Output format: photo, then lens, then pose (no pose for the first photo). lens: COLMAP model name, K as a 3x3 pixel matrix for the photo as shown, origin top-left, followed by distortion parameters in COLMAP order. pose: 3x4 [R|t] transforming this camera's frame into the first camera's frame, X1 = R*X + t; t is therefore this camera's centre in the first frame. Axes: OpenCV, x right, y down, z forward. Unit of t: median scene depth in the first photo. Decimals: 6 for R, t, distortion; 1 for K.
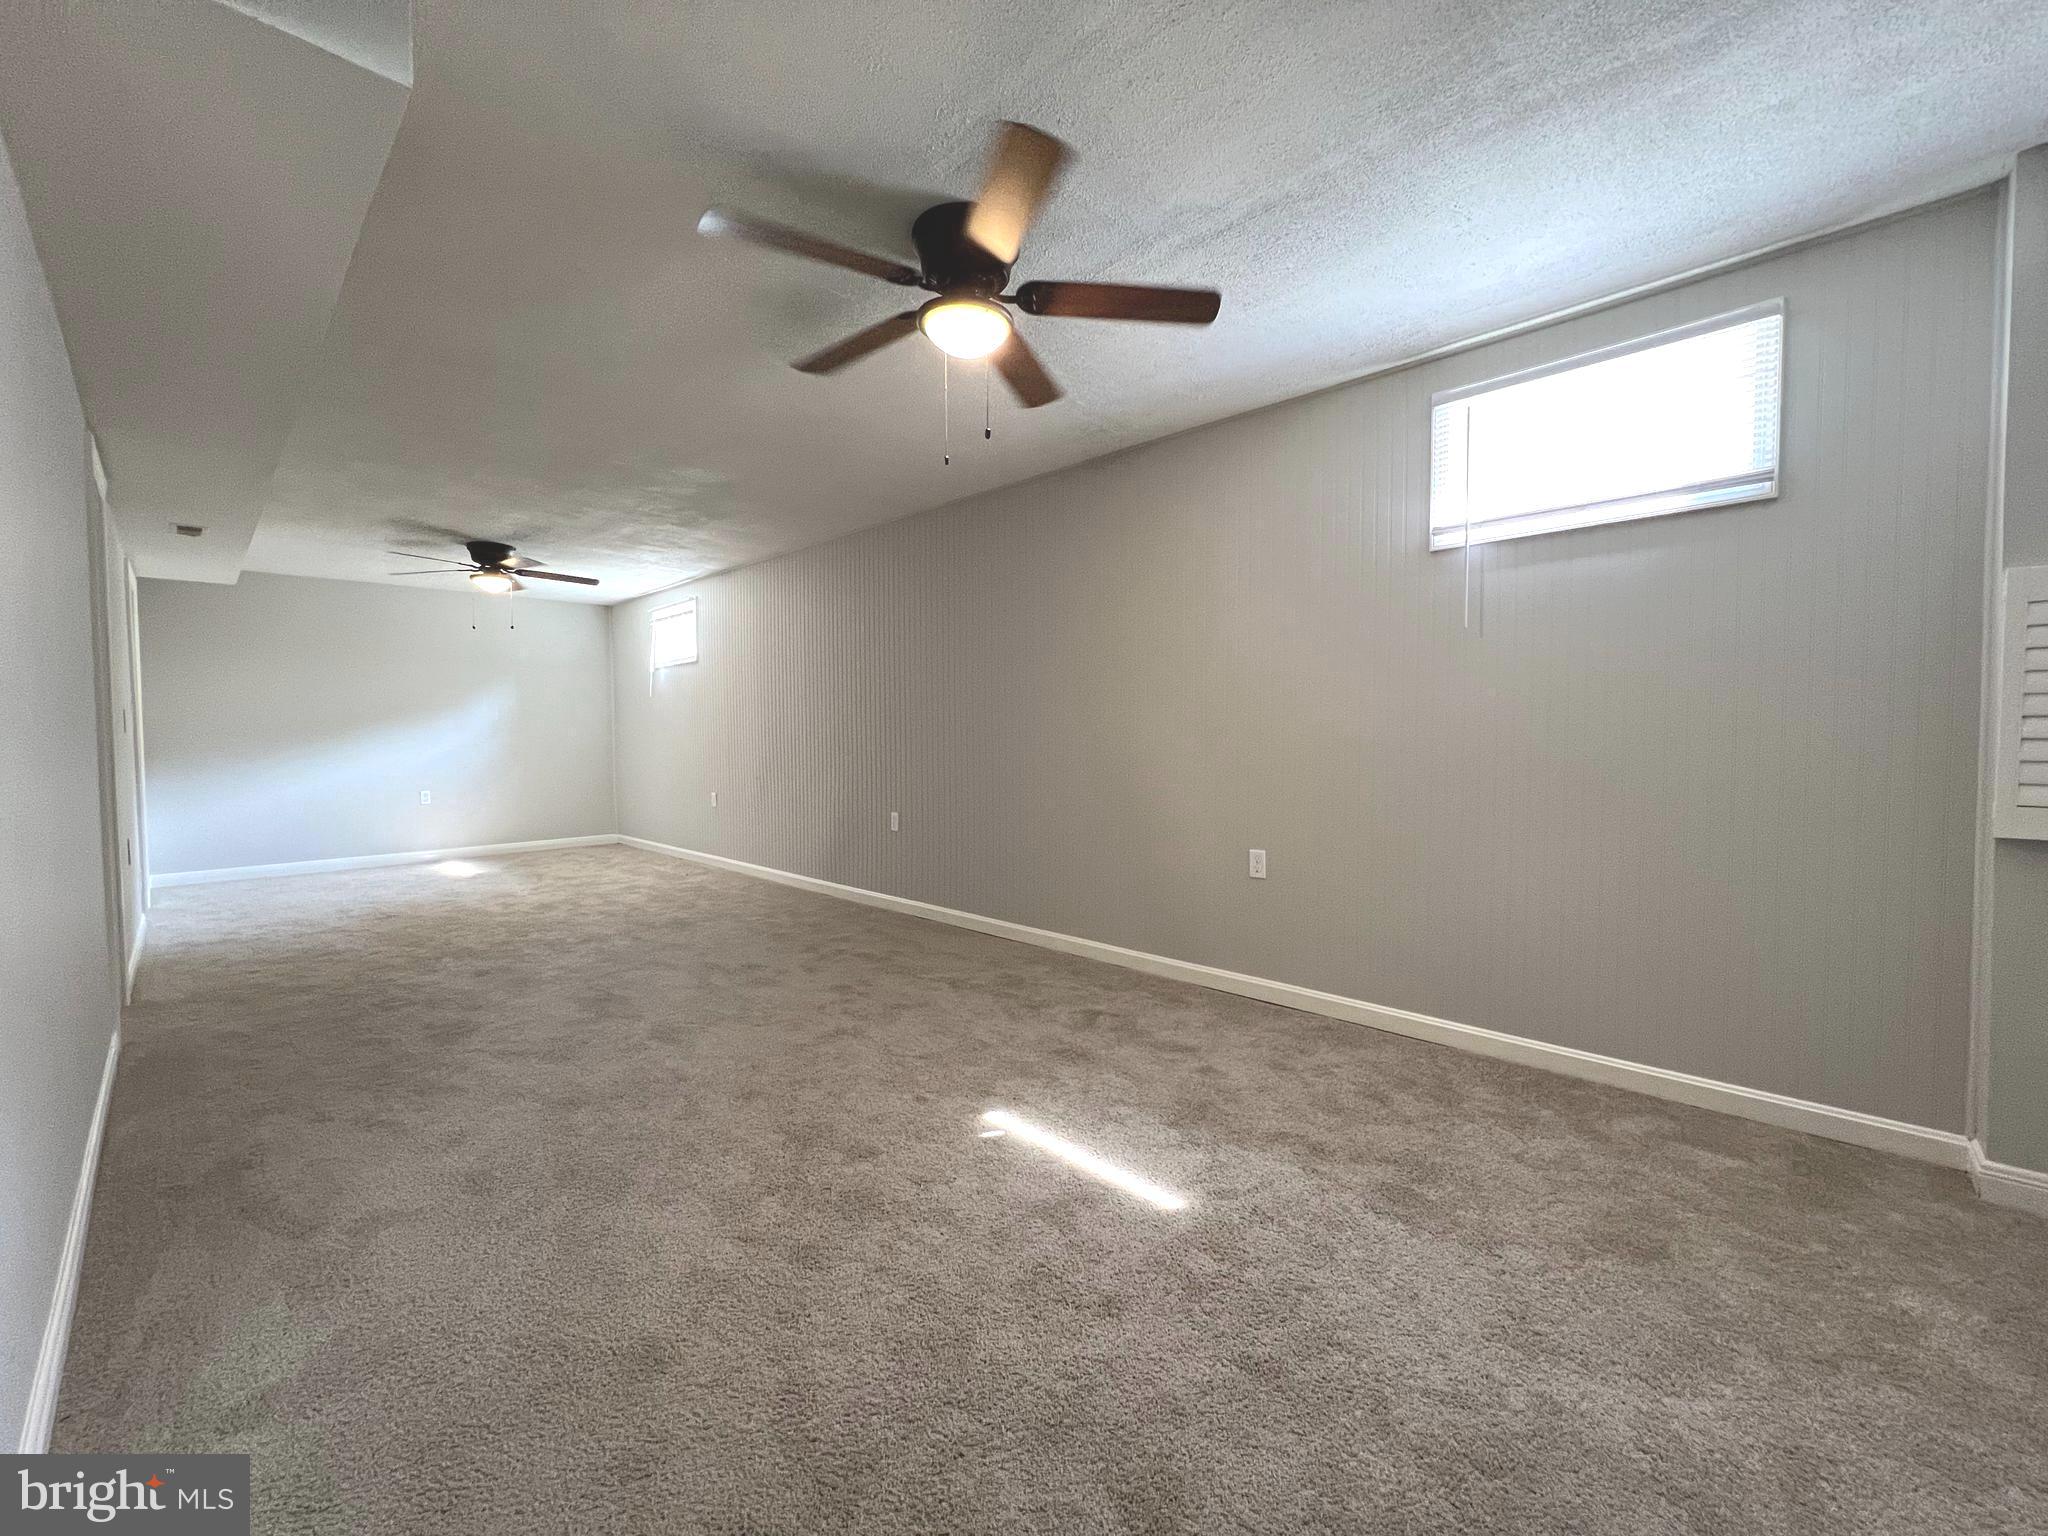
lens RADIAL K [[831.1, 0, 1022.7], [0, 831.1, 759.9], [0, 0, 1]] dist [-0.001184, -0.000040]
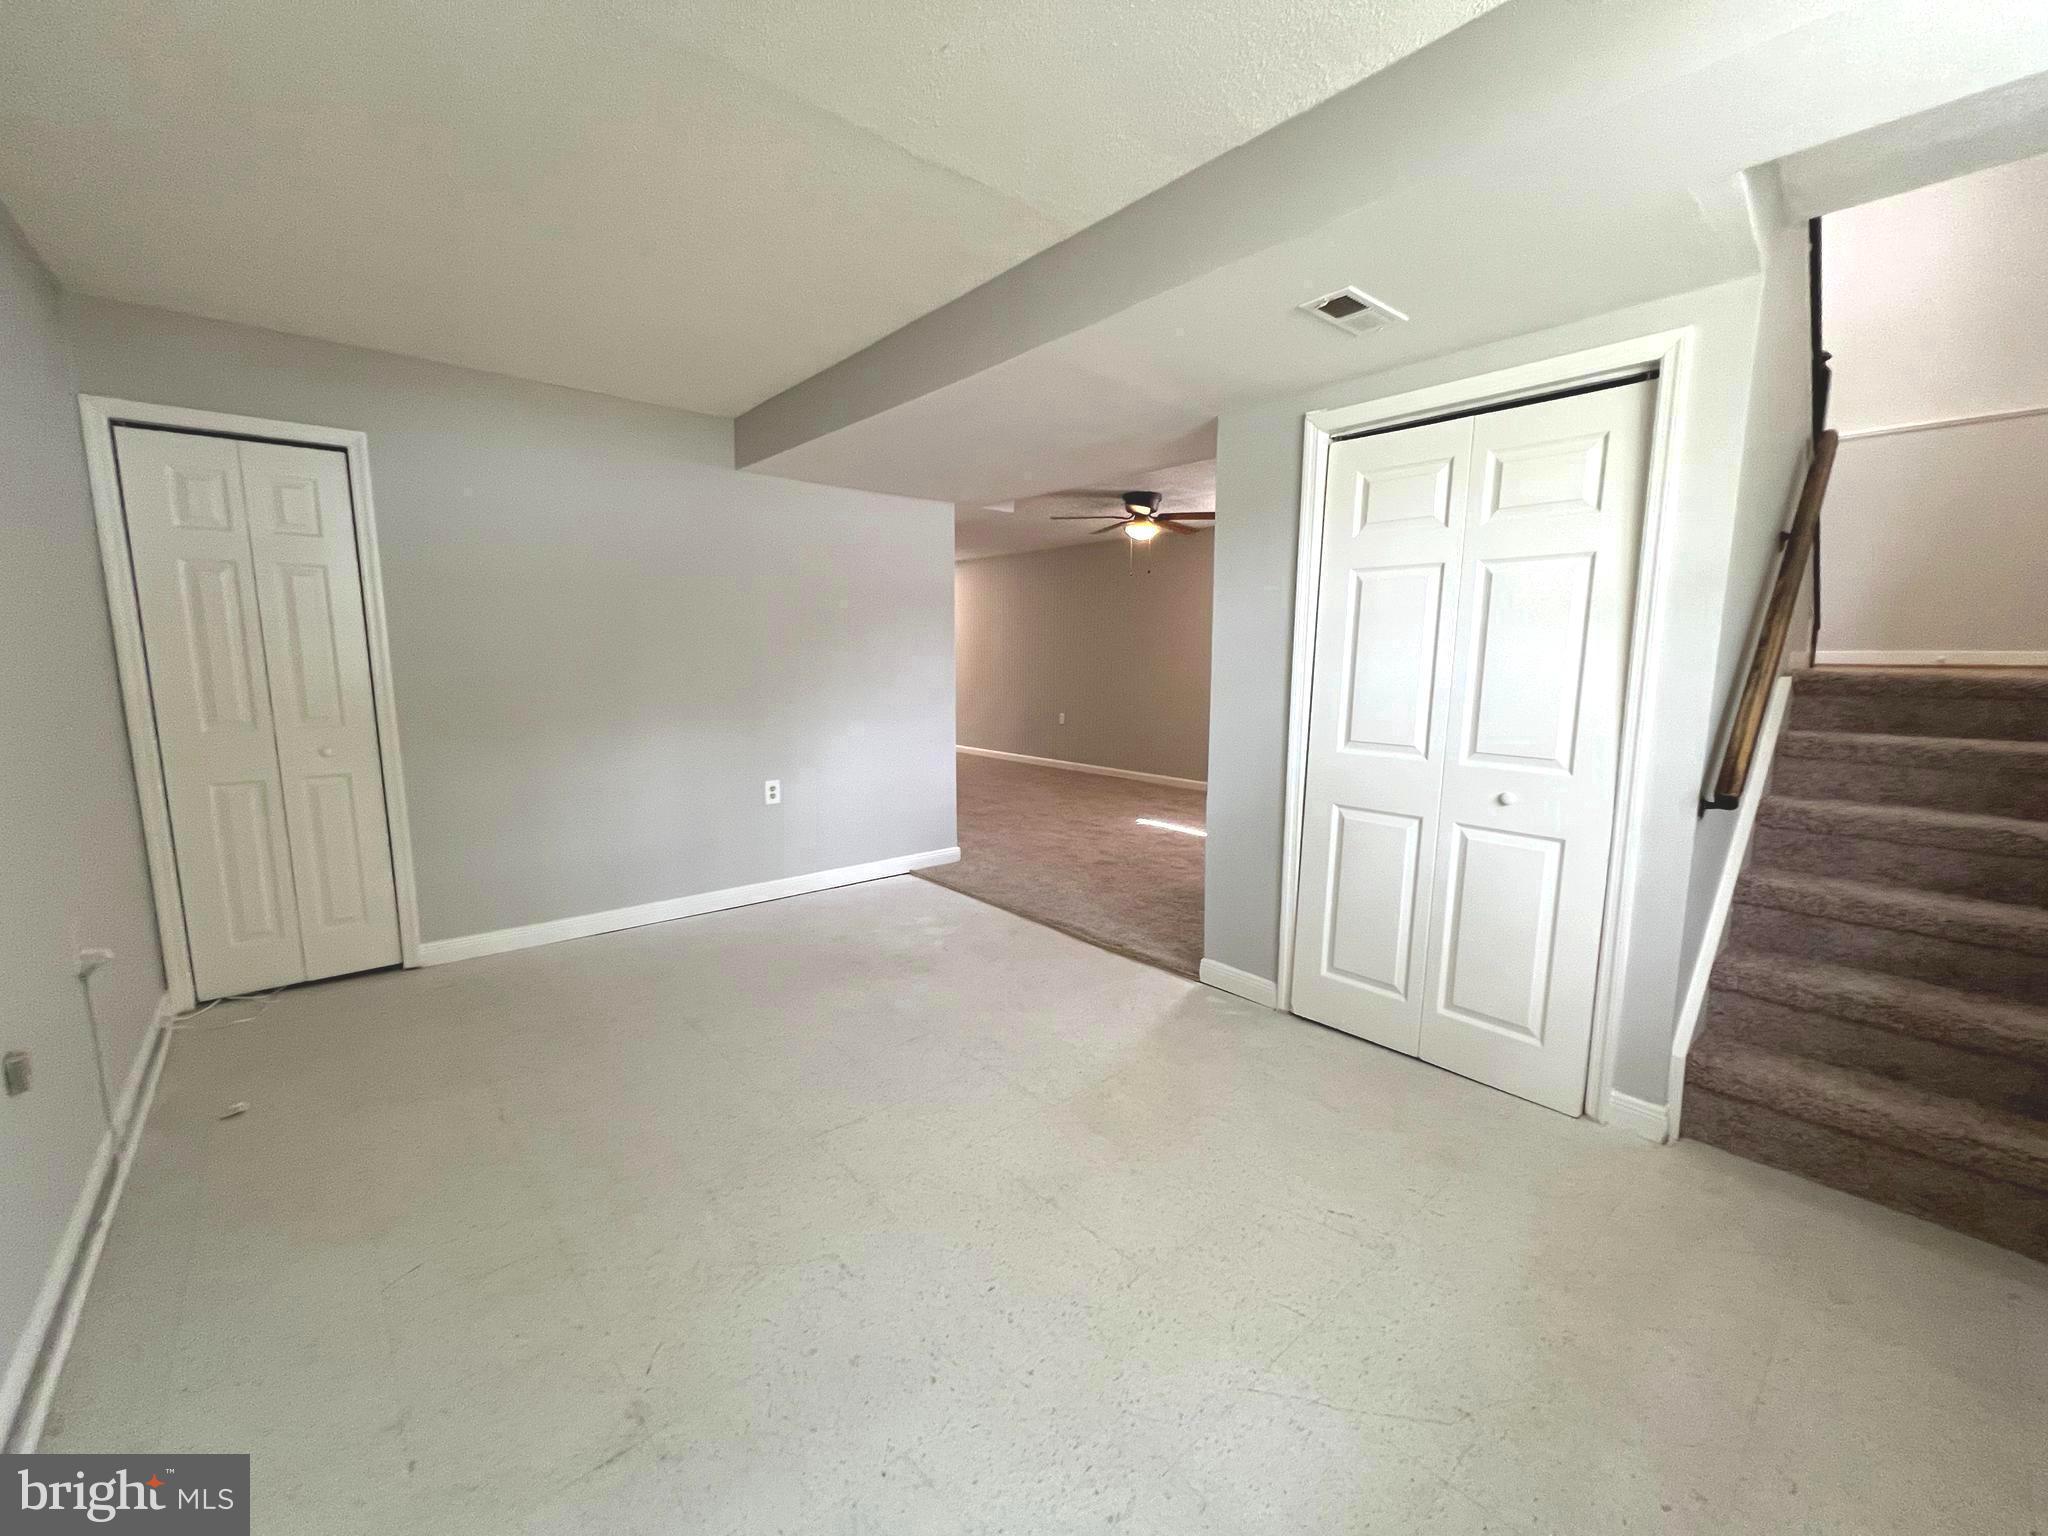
lens RADIAL K [[820.0, 0, 1024.0], [0, 820.0, 764.2], [0, 0, 1]] dist [-0.001564, 0.000449]
pose [[0.996799, 0.016646, -0.078194, -0.182651], [-0.008468, 0.994565, 0.103776, -0.018870], [0.079497, -0.102781, 0.991522, -1.445181]]
